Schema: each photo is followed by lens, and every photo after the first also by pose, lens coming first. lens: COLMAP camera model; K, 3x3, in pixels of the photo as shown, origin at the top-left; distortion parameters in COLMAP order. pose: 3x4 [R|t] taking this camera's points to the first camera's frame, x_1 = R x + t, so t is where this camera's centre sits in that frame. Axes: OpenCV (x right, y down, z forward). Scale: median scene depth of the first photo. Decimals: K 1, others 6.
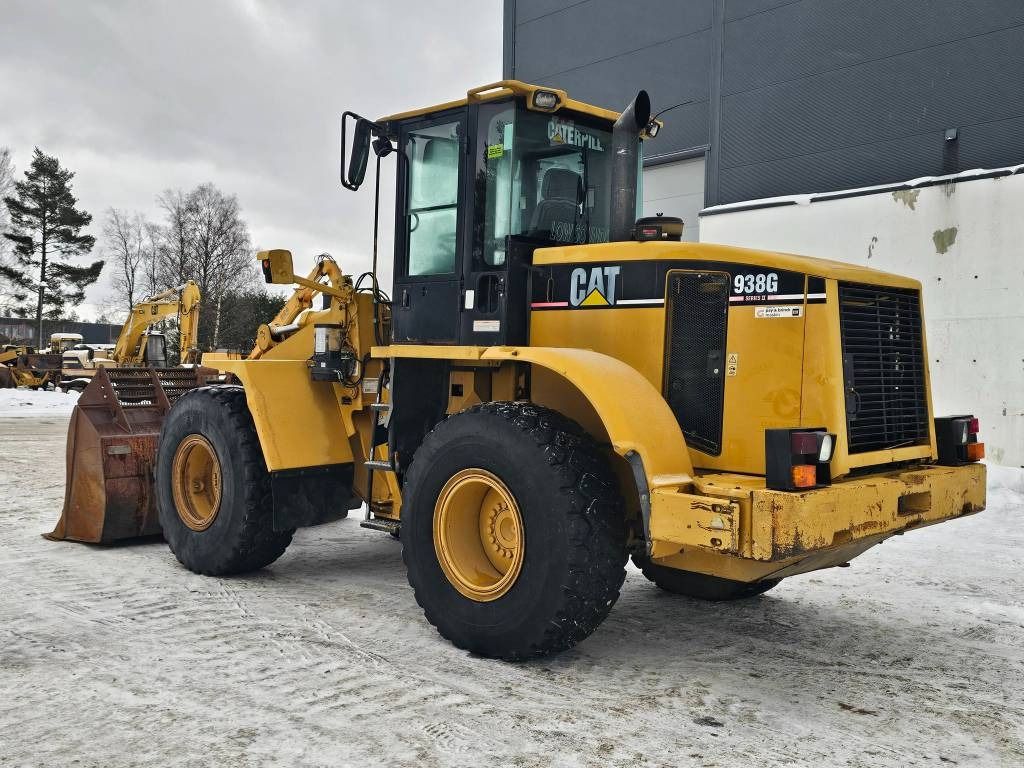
lens RADIAL K [[1008.8, 0, 497.1], [0, 1008.8, 388.2], [0, 0, 1]] dist [0.139572, -0.221346]
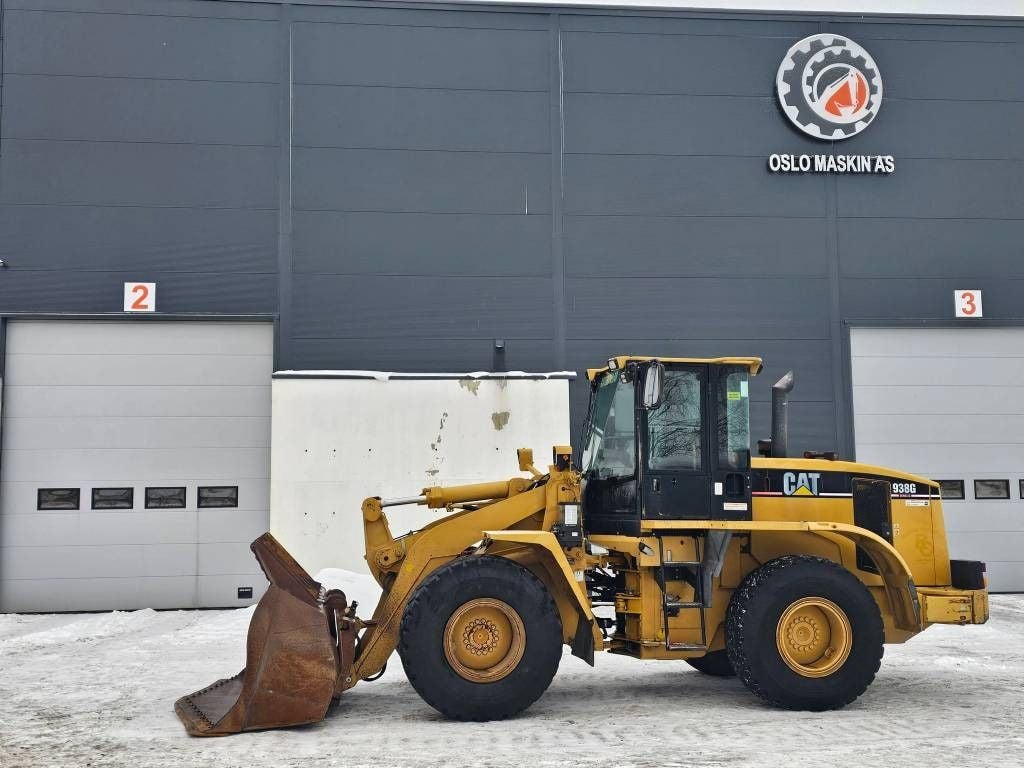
lens RADIAL K [[1134.1, 0, 514.1], [0, 1134.1, 419.3], [0, 0, 1]] dist [0.143627, -0.246653]
pose [[0.593440, 0.043456, 0.803704, -1.760582], [0.027936, 0.996828, -0.074526, -0.080557], [-0.804393, 0.066679, 0.590343, 0.252574]]
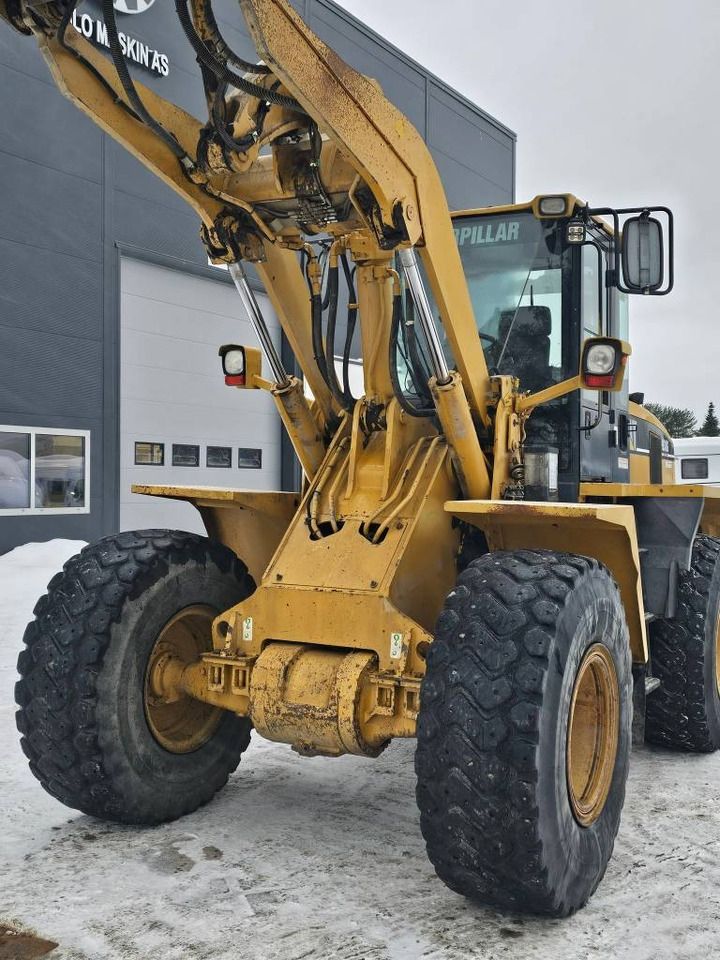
lens RADIAL K [[1011.2, 0, 376.9], [0, 1011.2, 509.5], [0, 0, 1]] dist [0.133810, -0.204662]
pose [[-0.289953, -0.047231, 0.955875, -1.022470], [-0.006342, 0.998854, 0.047431, -0.068031], [-0.957020, 0.007691, -0.289920, 1.675146]]
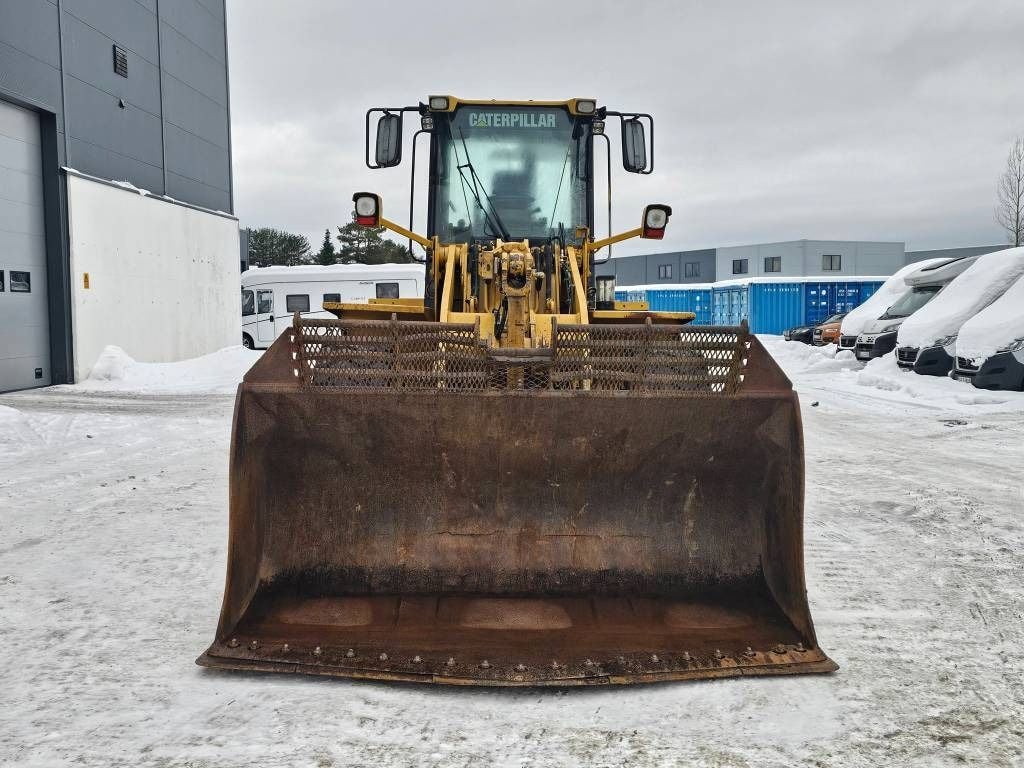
lens RADIAL K [[1006.1, 0, 512.0], [0, 1006.1, 384.0], [0, 0, 1]] dist [0.279411, -0.881169]
pose [[-0.697147, -0.070211, 0.713482, -1.082188], [-0.006800, 0.995796, 0.091348, -0.060699], [-0.716896, 0.058831, -0.694694, 2.288859]]
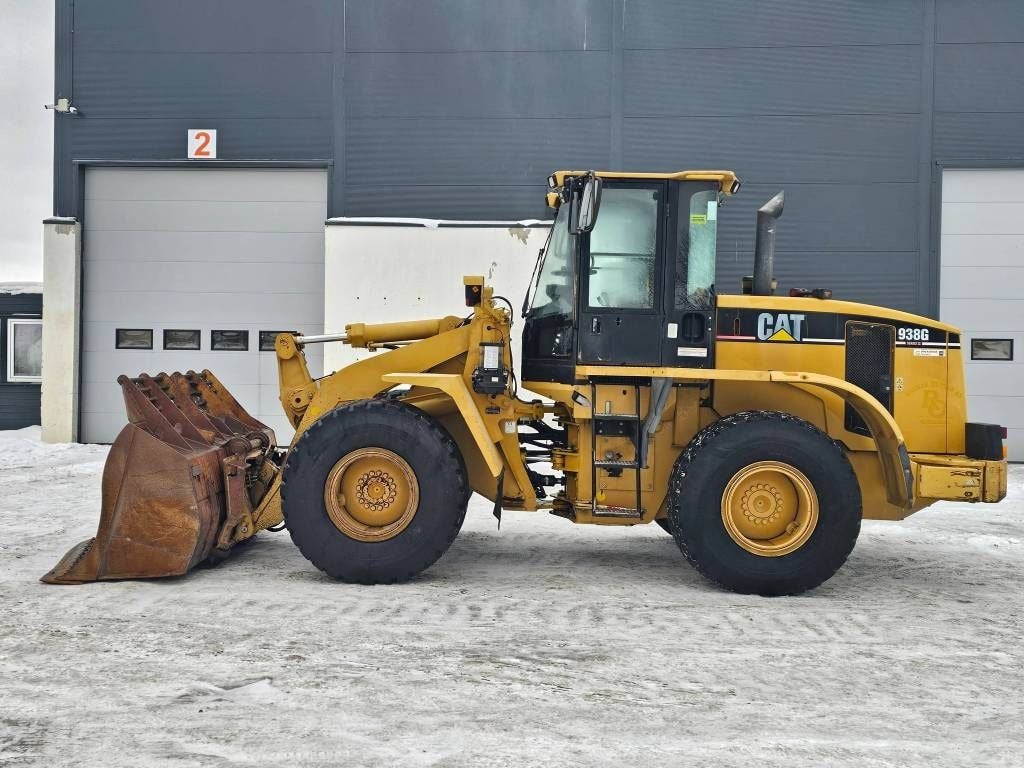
lens RADIAL K [[1008.8, 0, 497.1], [0, 1008.8, 388.2], [0, 0, 1]] dist [0.139572, -0.221346]
pose [[0.727889, -0.015146, 0.685528, -1.185536], [0.001490, 0.999789, 0.020507, -0.045912], [-0.685693, -0.013906, 0.727758, 0.238935]]
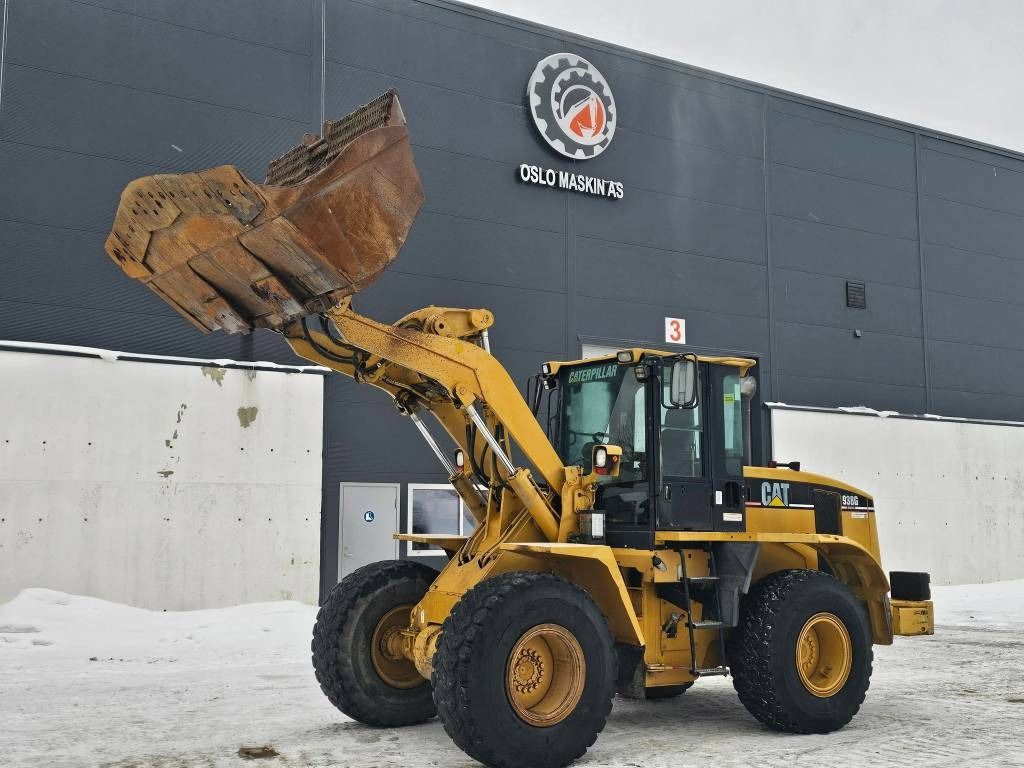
lens RADIAL K [[1103.0, 0, 508.1], [0, 1103.0, 427.6], [0, 0, 1]] dist [0.104415, -0.016262]
pose [[0.187118, 0.066361, 0.980093, -1.776640], [0.013151, 0.997457, -0.070048, -0.089531], [-0.982249, 0.025996, 0.185770, 1.104907]]
